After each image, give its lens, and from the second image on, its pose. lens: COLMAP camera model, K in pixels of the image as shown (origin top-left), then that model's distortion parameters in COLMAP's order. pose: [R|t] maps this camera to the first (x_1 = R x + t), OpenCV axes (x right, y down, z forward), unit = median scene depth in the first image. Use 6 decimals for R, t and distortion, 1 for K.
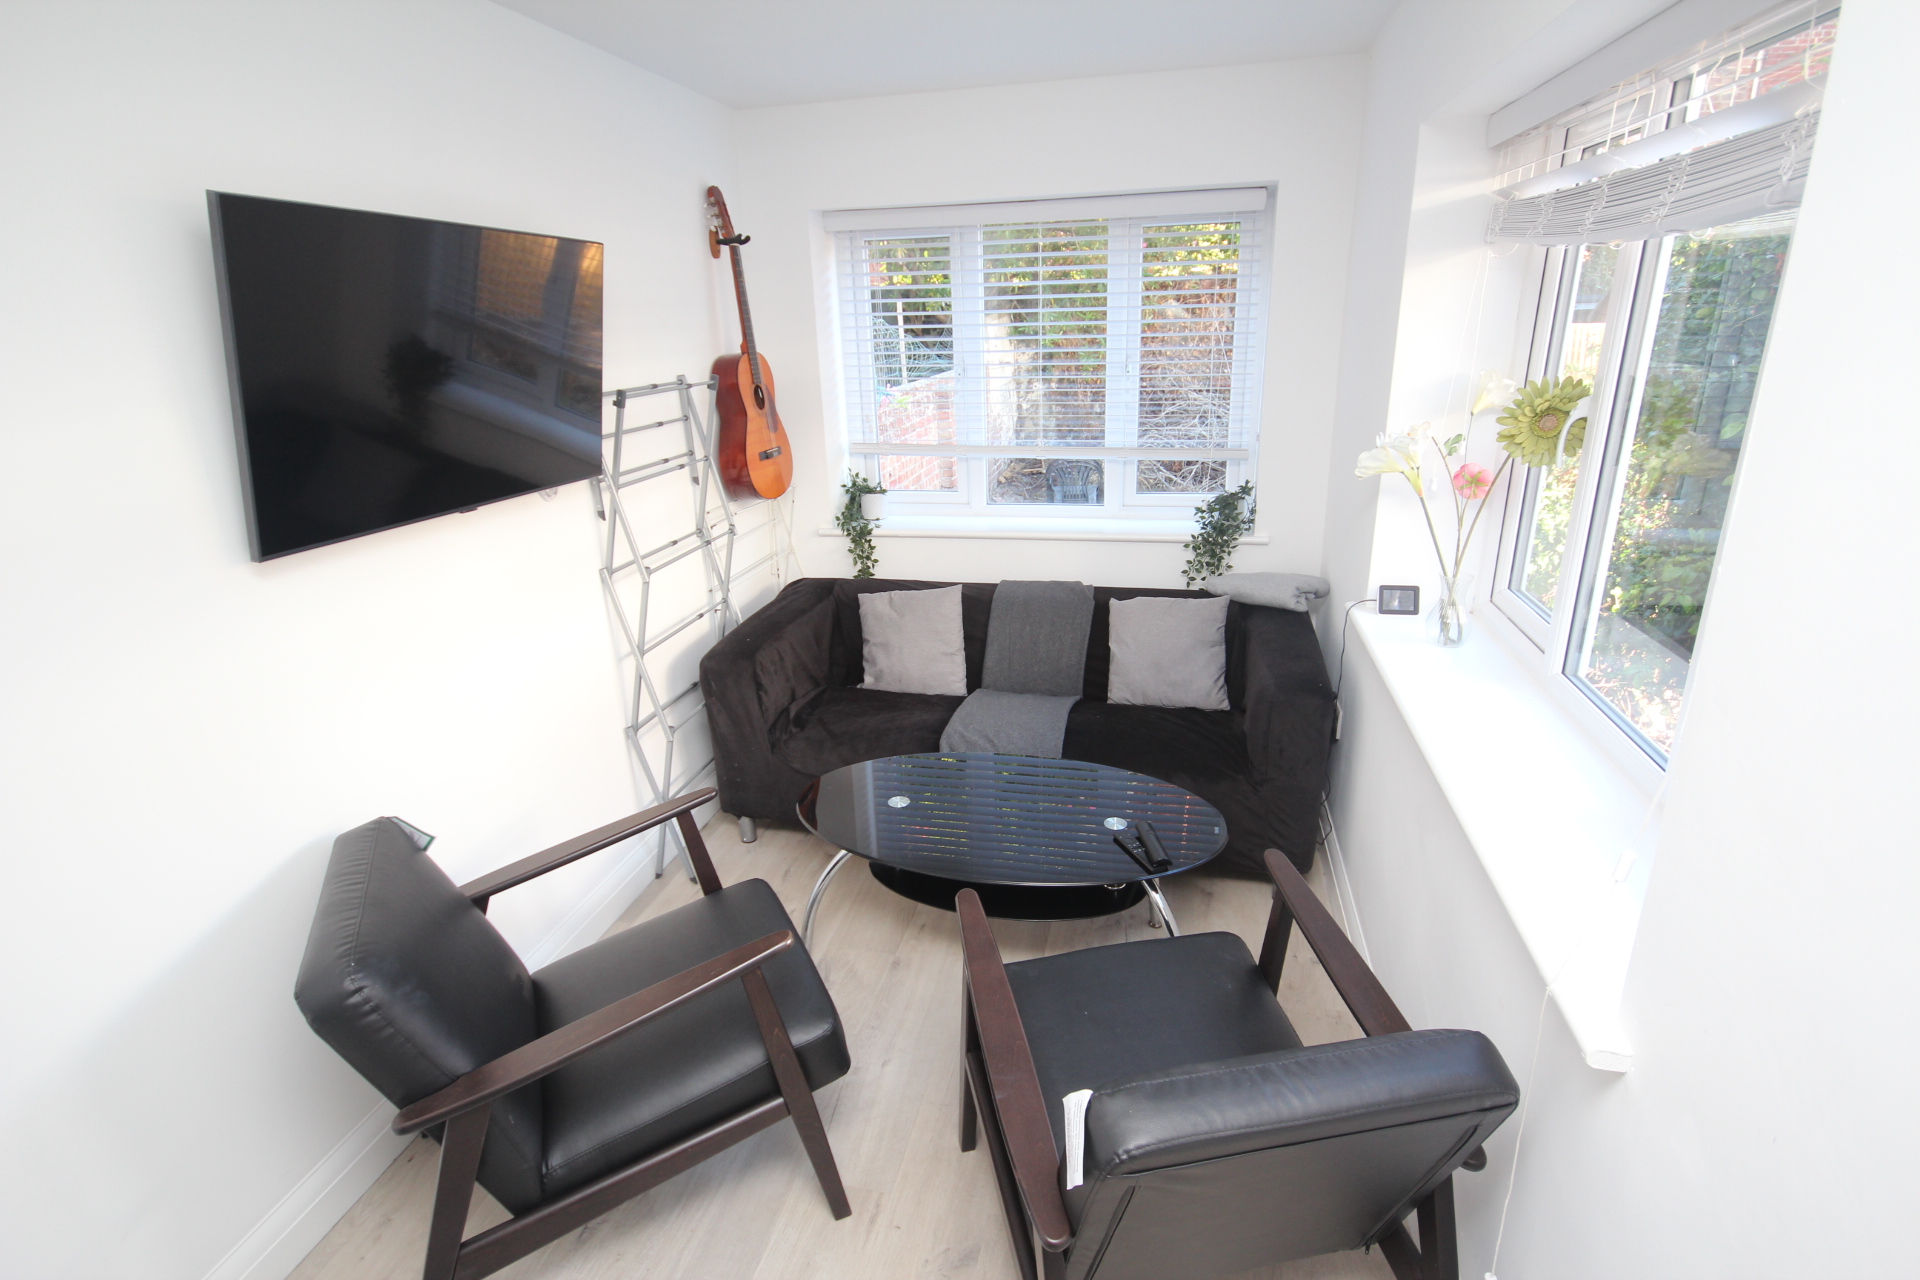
lens RADIAL K [[943.0, 0, 958.2], [0, 943.0, 645.1], [0, 0, 1]] dist [0.001762, 0.000272]
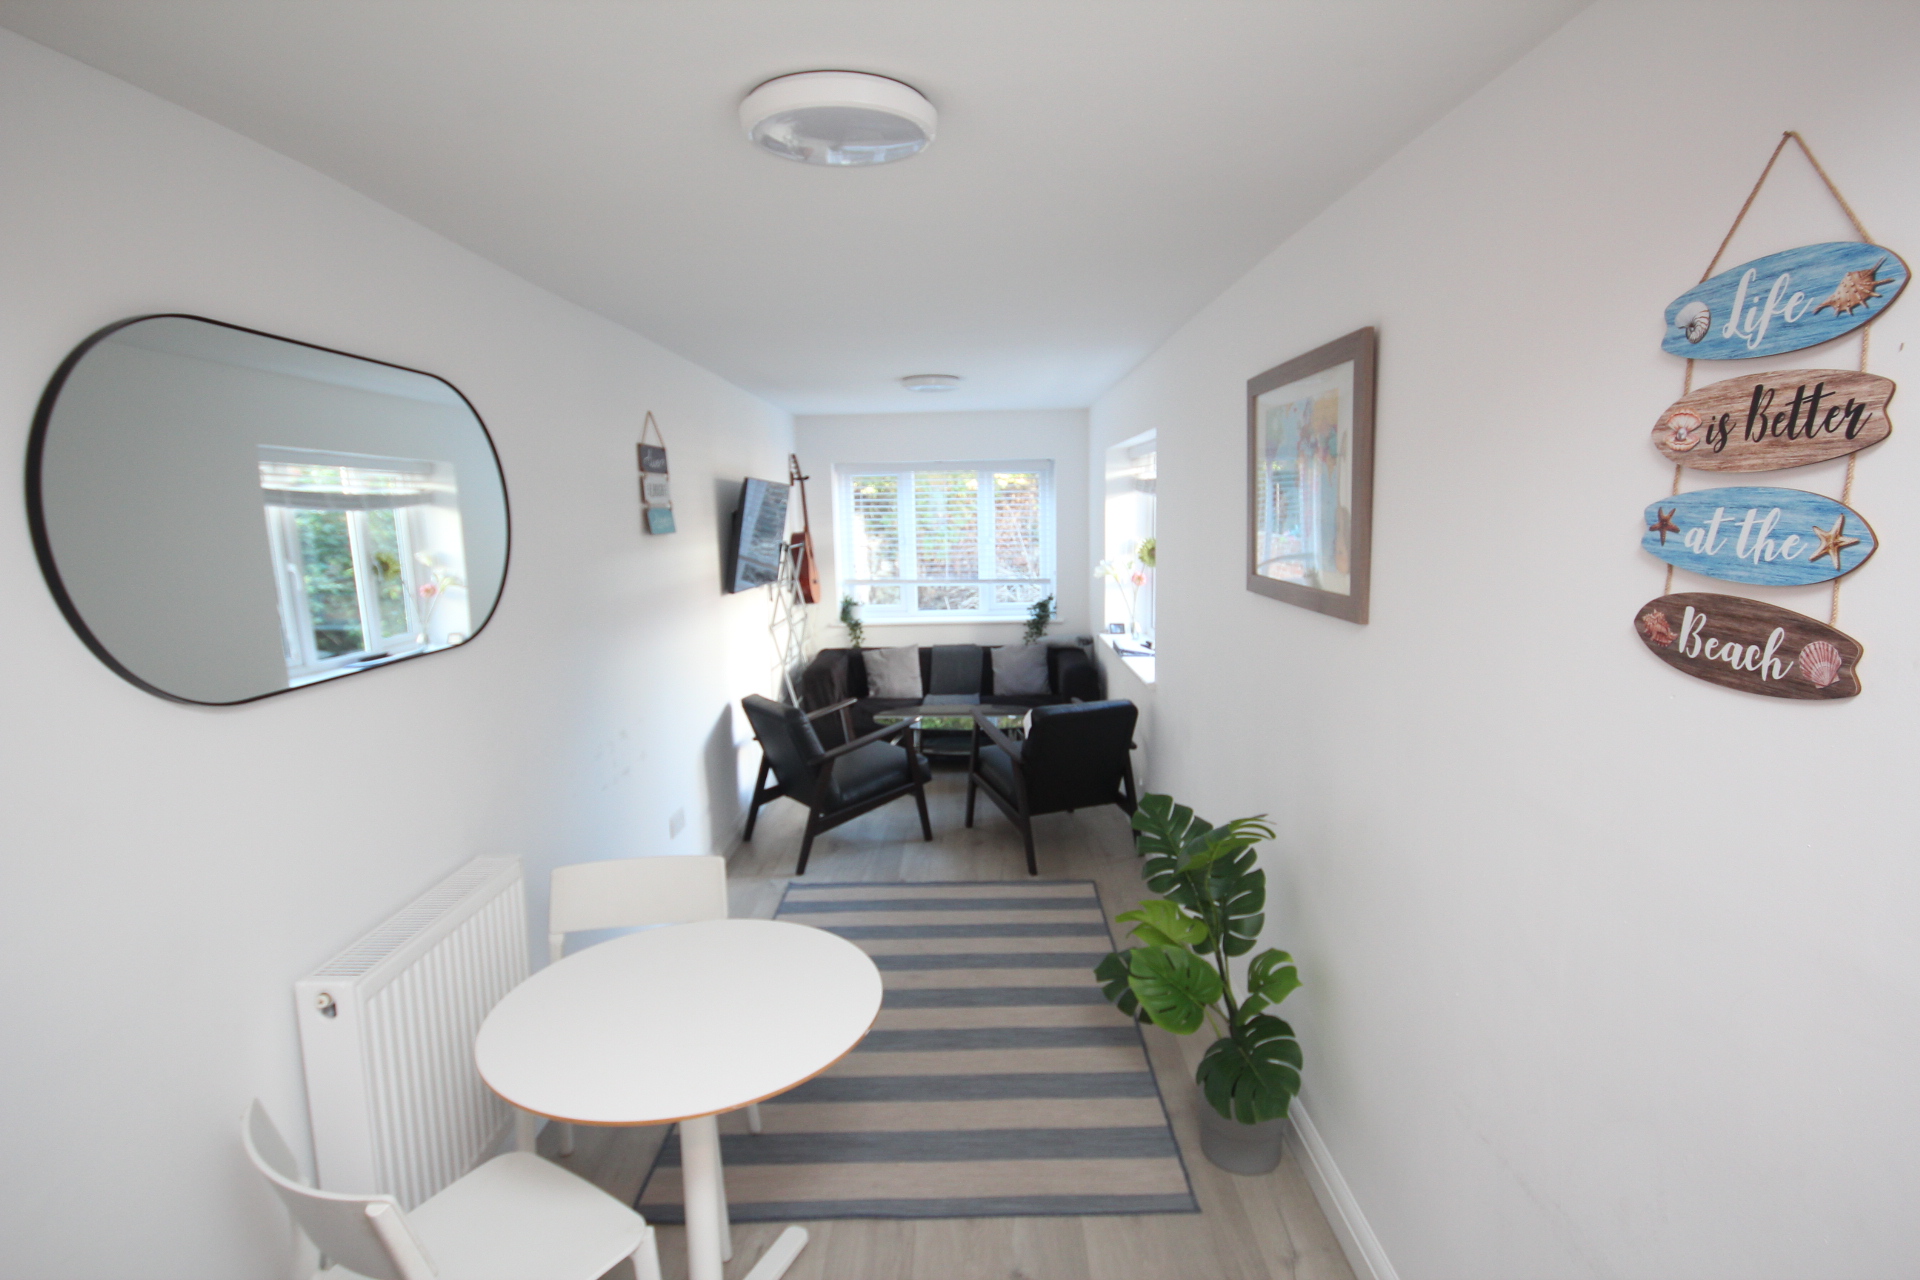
lens RADIAL K [[903.2, 0, 953.3], [0, 903.2, 635.4], [0, 0, 1]] dist [0.011389, -0.000475]
pose [[0.980197, -0.013570, 0.197560, -0.295818], [0.052965, 0.979268, -0.195521, 0.292474], [-0.190811, 0.202112, 0.960594, -0.839963]]
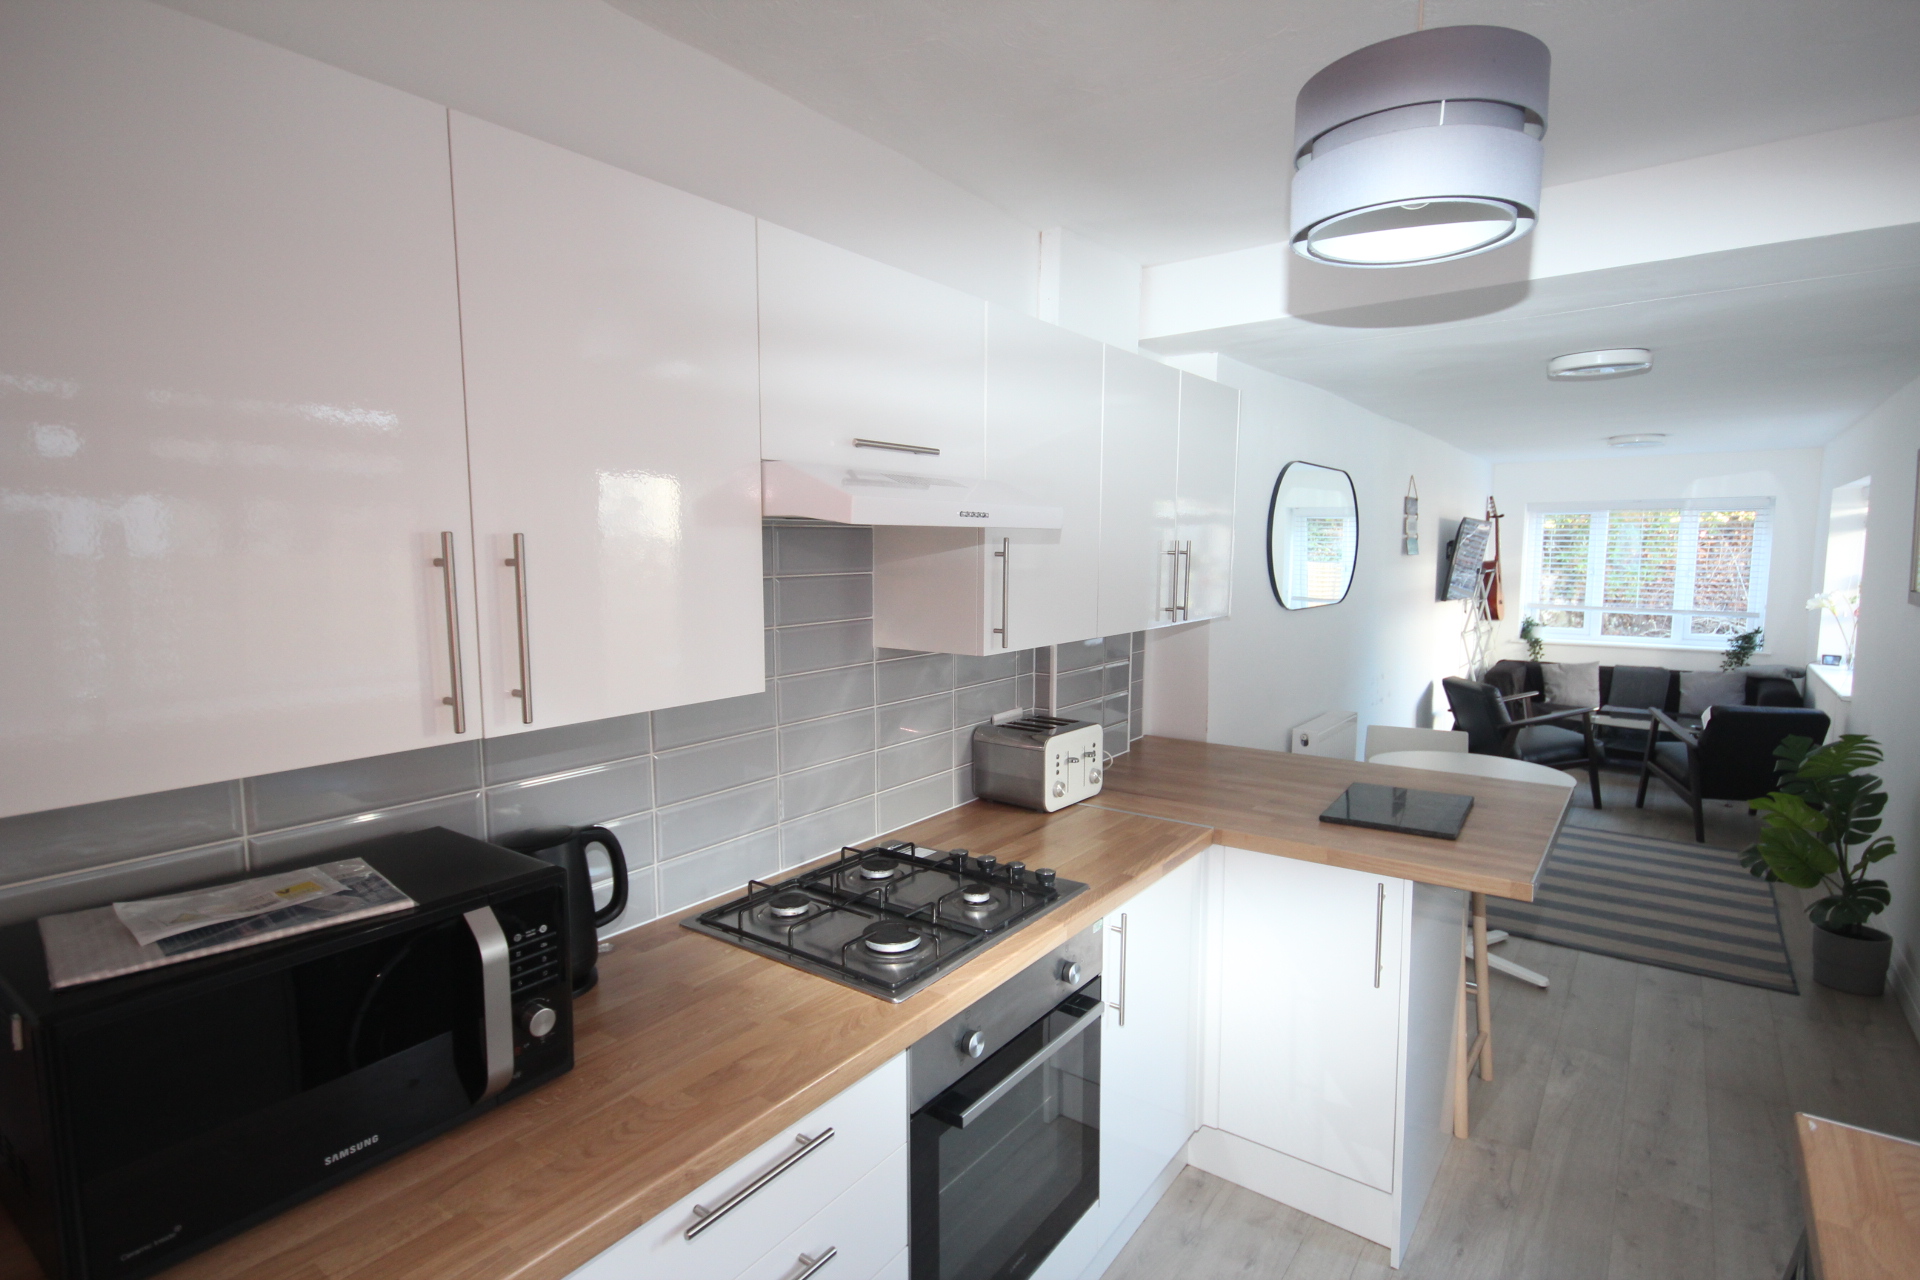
lens RADIAL K [[943.0, 0, 965.0], [0, 943.0, 647.3], [0, 0, 1]] dist [0.001762, 0.000272]
pose [[0.909169, 0.076443, -0.409351, -0.448287], [-0.165605, 0.968303, -0.186986, 0.569835], [0.382083, 0.237792, 0.893010, -1.582614]]
